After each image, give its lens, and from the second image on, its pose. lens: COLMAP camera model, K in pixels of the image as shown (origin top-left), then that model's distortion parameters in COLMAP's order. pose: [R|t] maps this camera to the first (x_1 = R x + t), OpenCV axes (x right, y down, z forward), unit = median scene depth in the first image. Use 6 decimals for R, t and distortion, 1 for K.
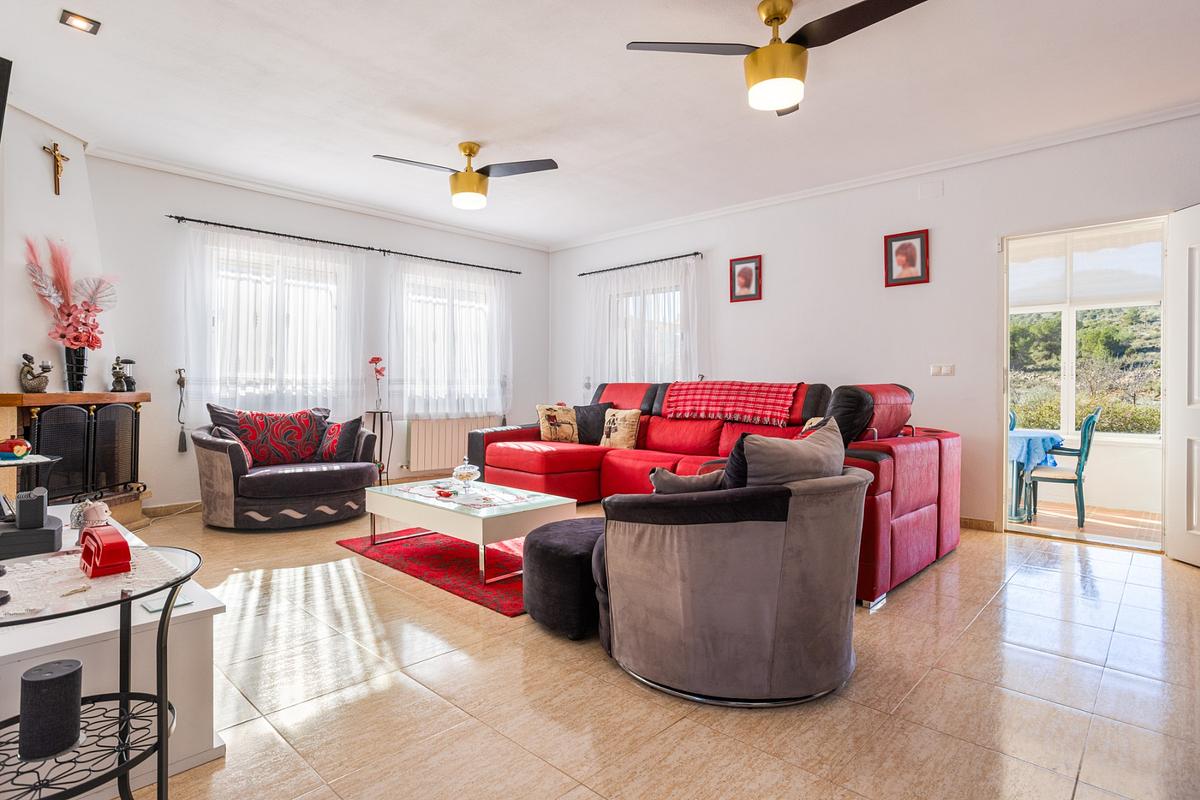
lens RADIAL K [[616.8, 0, 555.3], [0, 616.8, 383.6], [0, 0, 1]] dist [-0.035916, 0.027649]
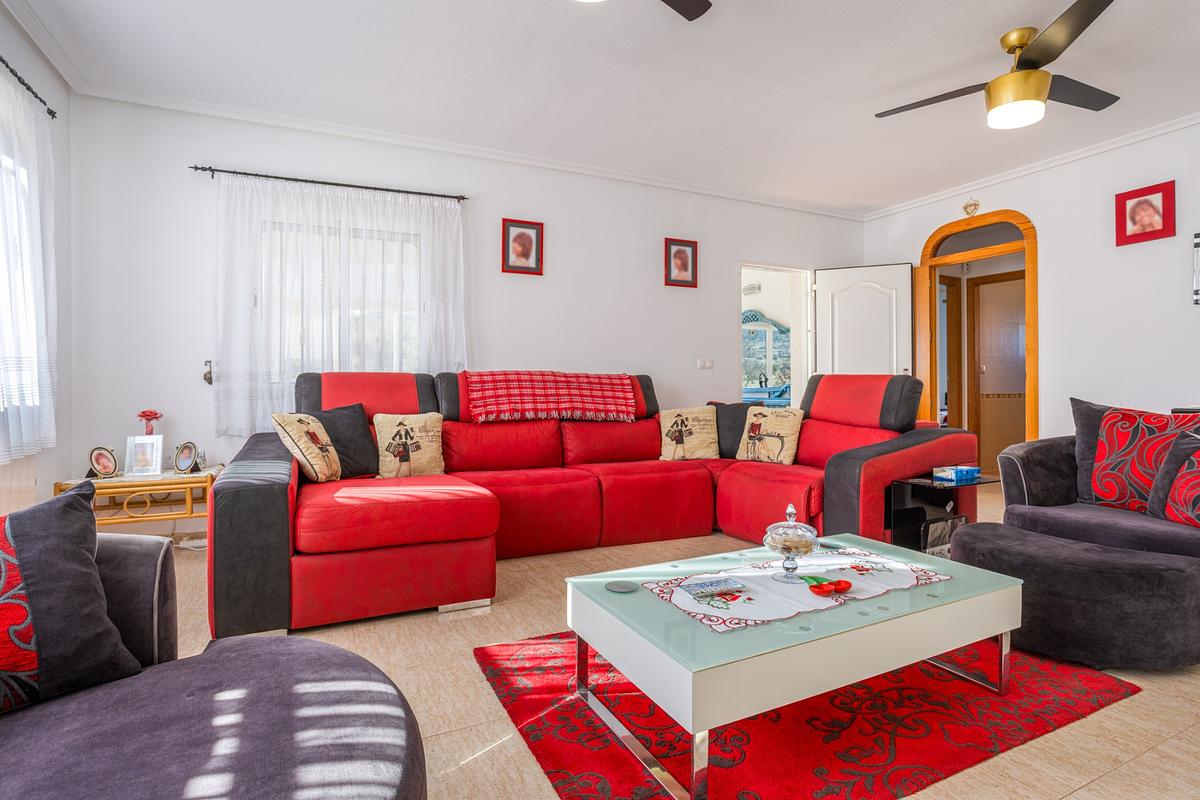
lens RADIAL K [[616.8, 0, 622.5], [0, 616.8, 379.8], [0, 0, 1]] dist [-0.035916, 0.027649]
pose [[0.307597, 0.003185, 0.951511, -0.497896], [0.000059, 0.999994, -0.003366, 0.011046], [-0.951517, 0.001092, 0.307595, 0.719143]]
